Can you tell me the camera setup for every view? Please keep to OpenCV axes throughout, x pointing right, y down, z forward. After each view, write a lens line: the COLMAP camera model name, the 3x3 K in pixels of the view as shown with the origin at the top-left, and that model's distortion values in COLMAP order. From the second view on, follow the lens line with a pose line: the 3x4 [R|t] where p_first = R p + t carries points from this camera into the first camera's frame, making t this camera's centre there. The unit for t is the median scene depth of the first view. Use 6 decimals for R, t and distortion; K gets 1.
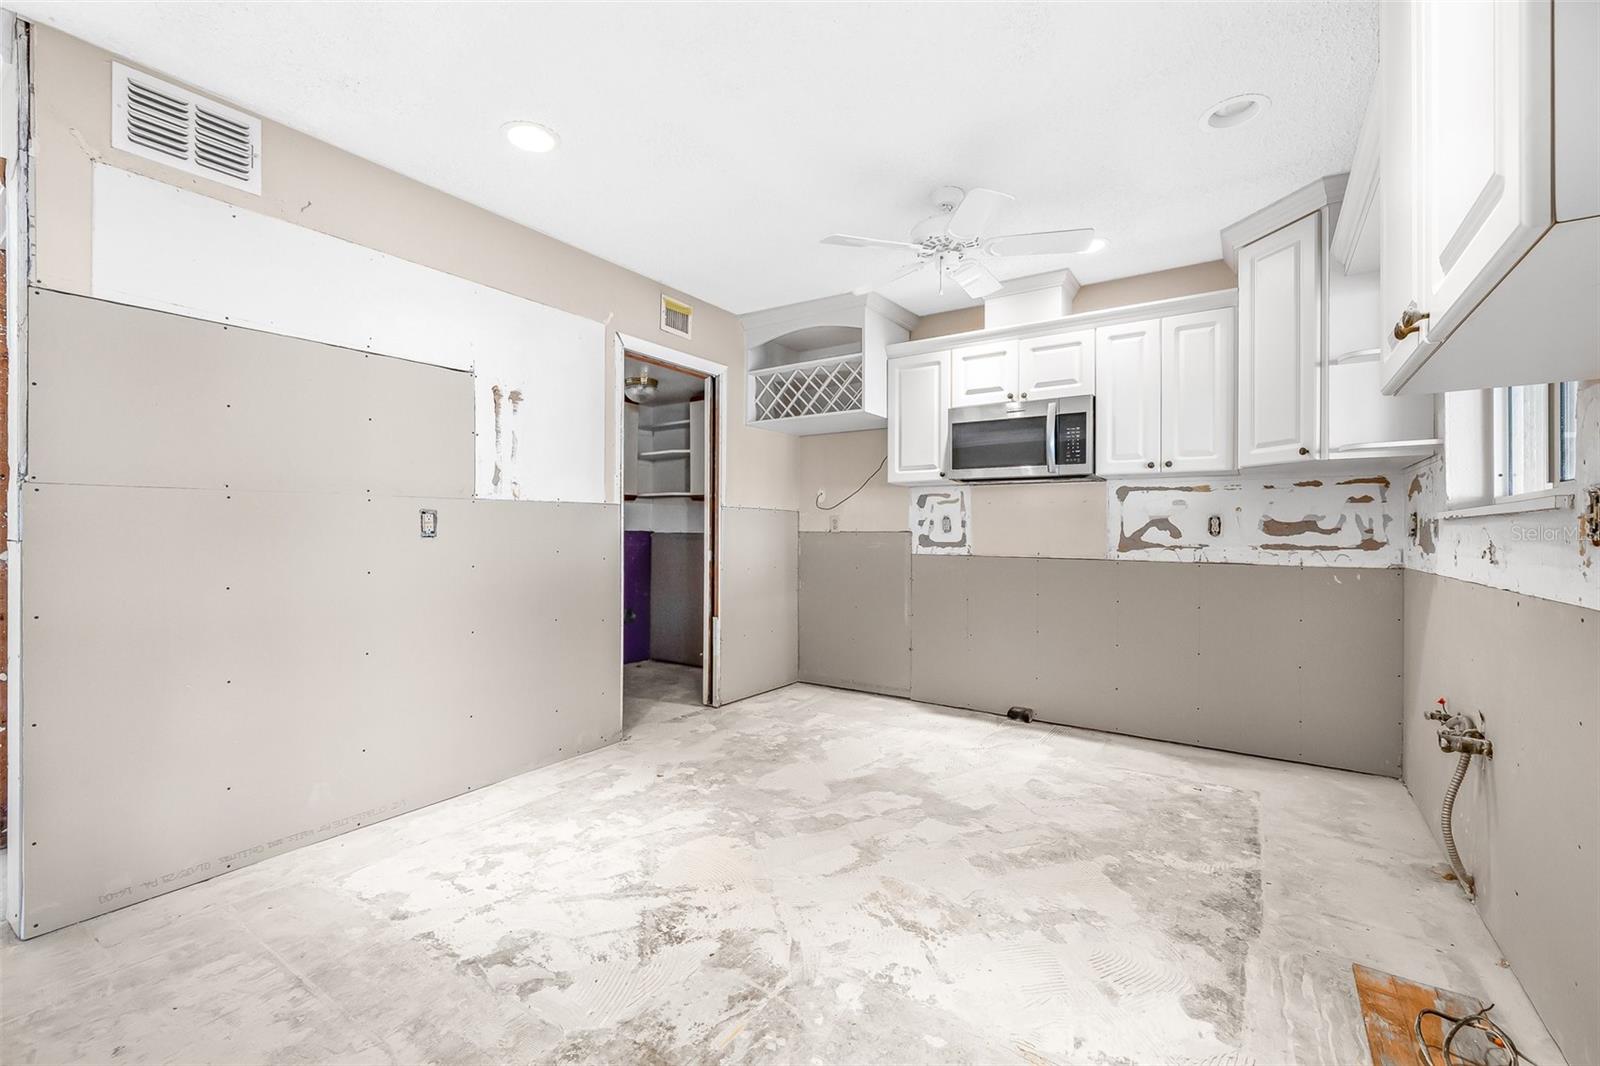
lens RADIAL K [[678.8, 0, 799.4], [0, 678.8, 525.5], [0, 0, 1]] dist [0.002270, -0.000464]
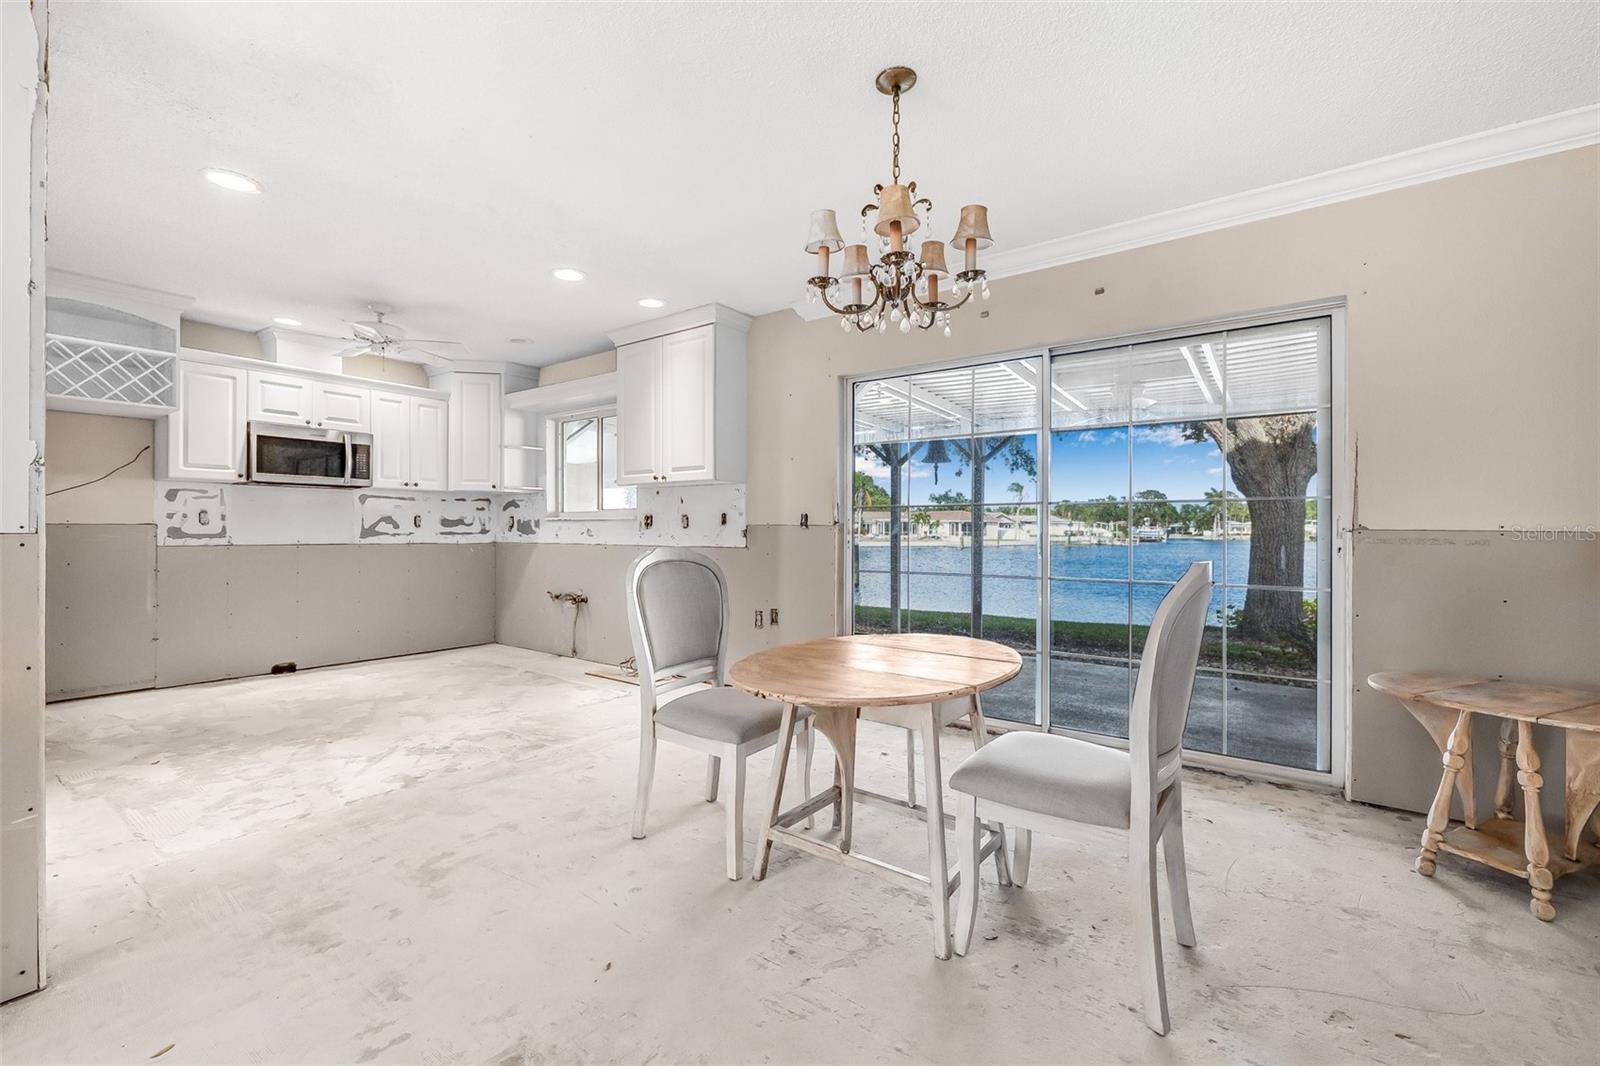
lens RADIAL K [[678.8, 0, 779.7], [0, 678.8, 527.8], [0, 0, 1]] dist [0.002270, -0.000464]
pose [[0.056138, -0.002878, 0.998419, -1.147612], [-0.012233, 0.999919, 0.003570, -0.000822], [-0.998348, -0.012414, 0.056098, 0.004471]]
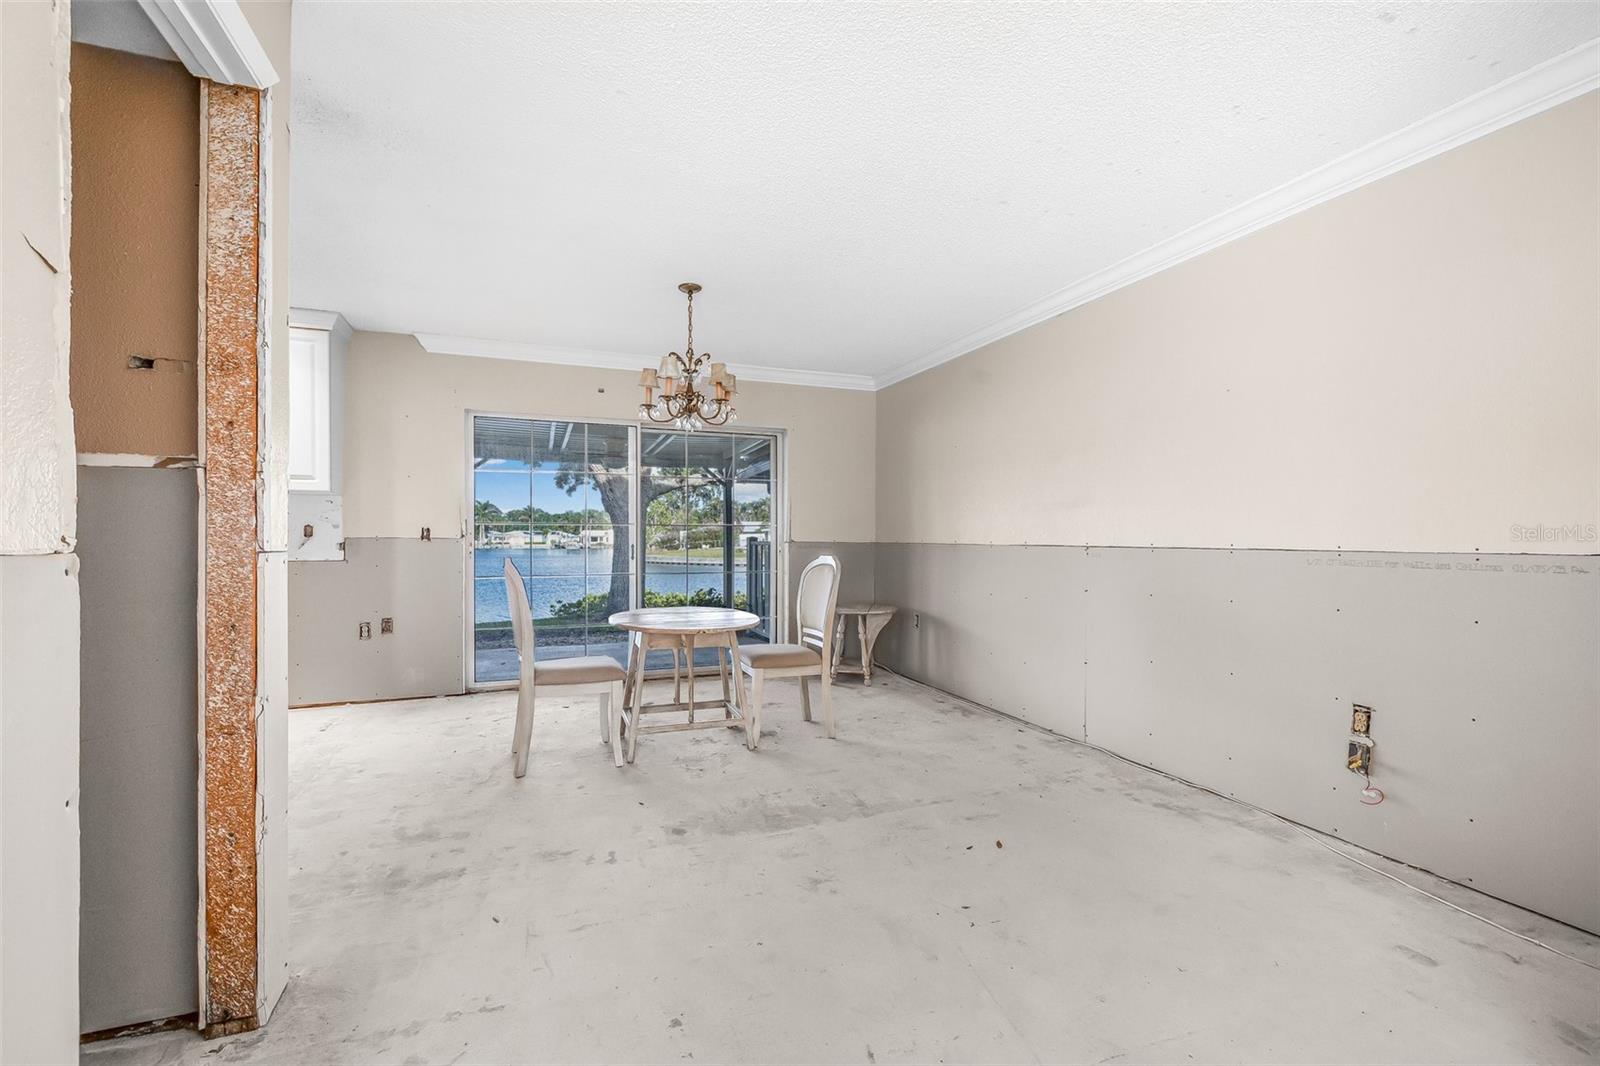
lens RADIAL K [[678.8, 0, 785.2], [0, 678.8, 543.2], [0, 0, 1]] dist [0.002270, -0.000464]
pose [[-0.805910, -0.008240, 0.591980, -1.302126], [-0.010551, 0.999944, -0.000446, 0.001929], [-0.591944, -0.006605, -0.805952, 0.764225]]
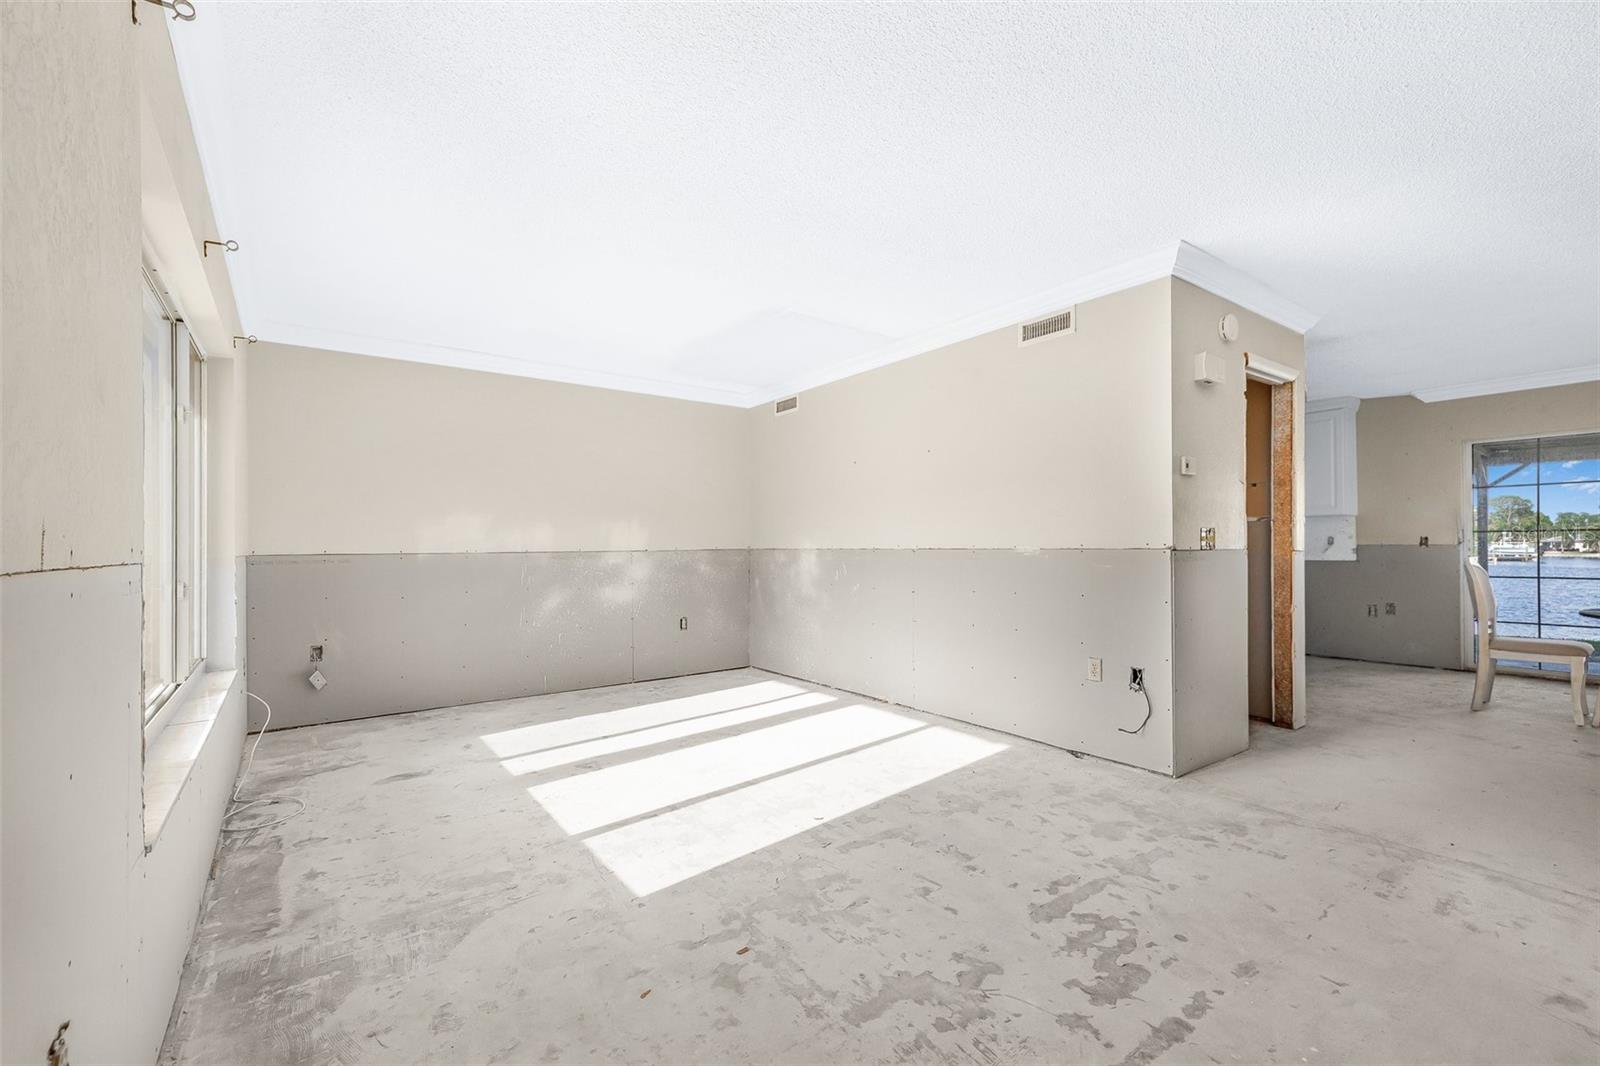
lens RADIAL K [[678.8, 0, 800.7], [0, 678.8, 542.3], [0, 0, 1]] dist [0.002270, -0.000464]
pose [[0.353898, 0.001060, 0.935284, -2.225838], [-0.006341, 0.999979, 0.001266, 0.000260], [-0.935263, -0.006378, 0.353897, 1.006251]]
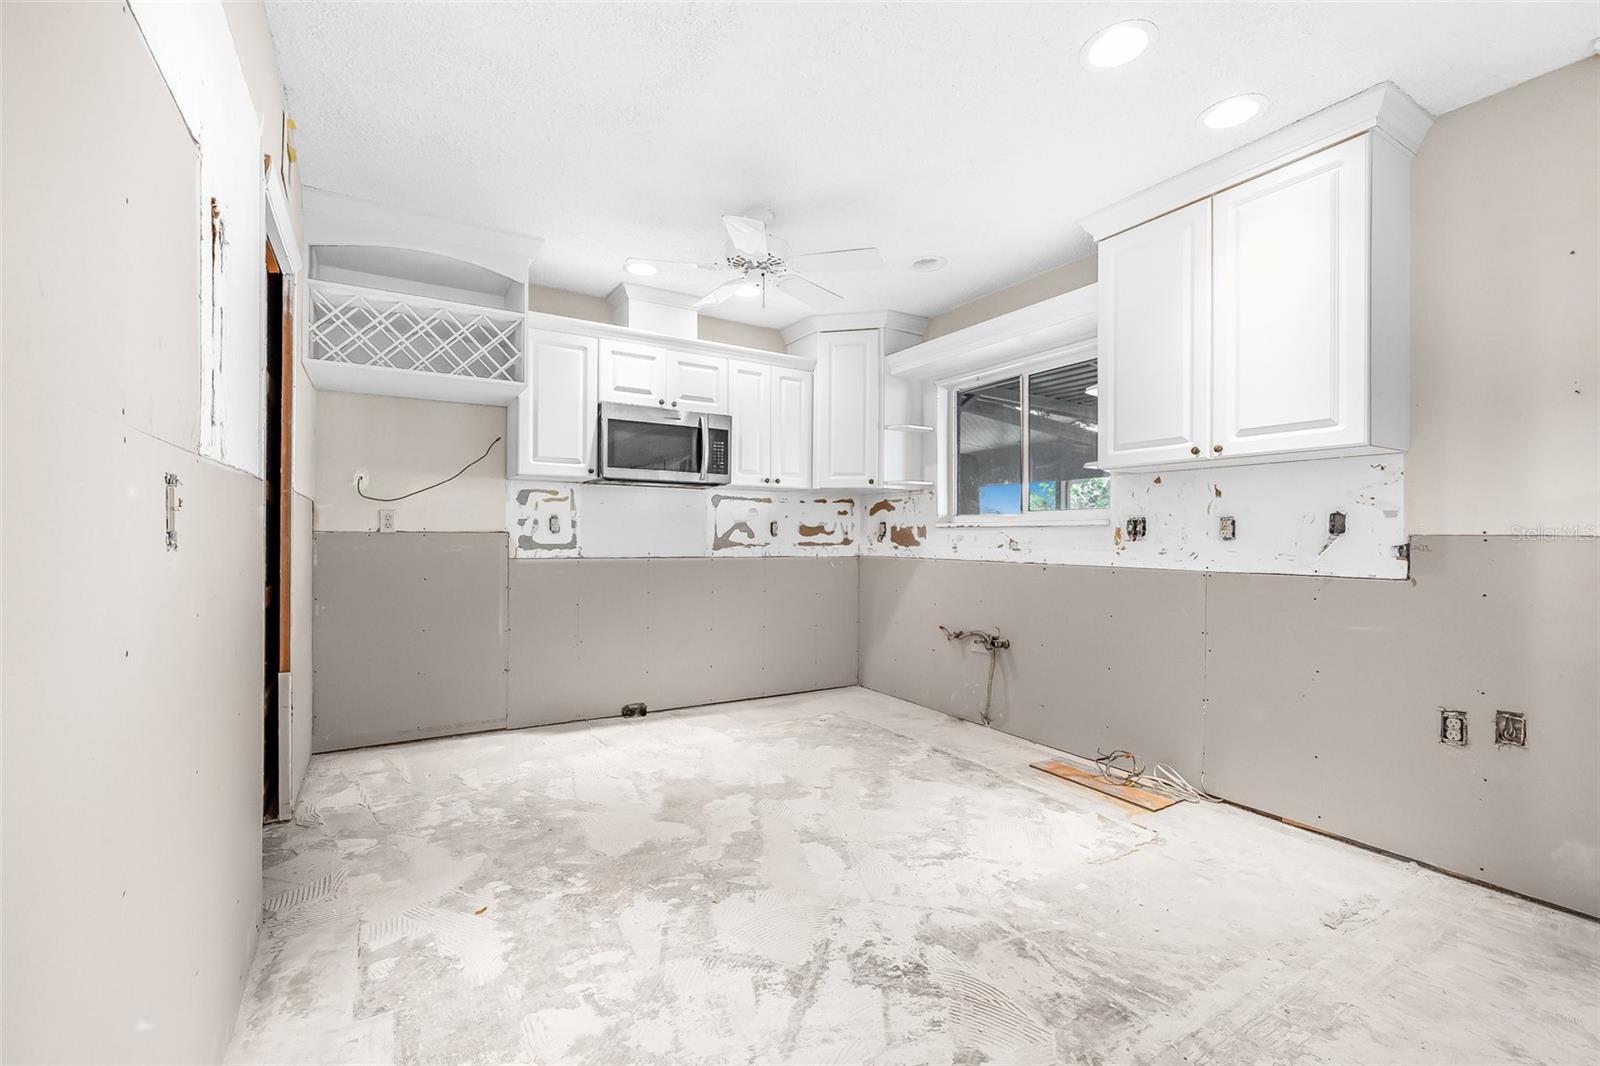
lens RADIAL K [[678.8, 0, 793.2], [0, 678.8, 535.0], [0, 0, 1]] dist [0.002270, -0.000464]
pose [[0.421564, -0.001521, 0.906797, -0.648844], [-0.012798, 0.999889, 0.007628, 0.001970], [-0.906708, -0.014821, 0.421498, 0.451577]]
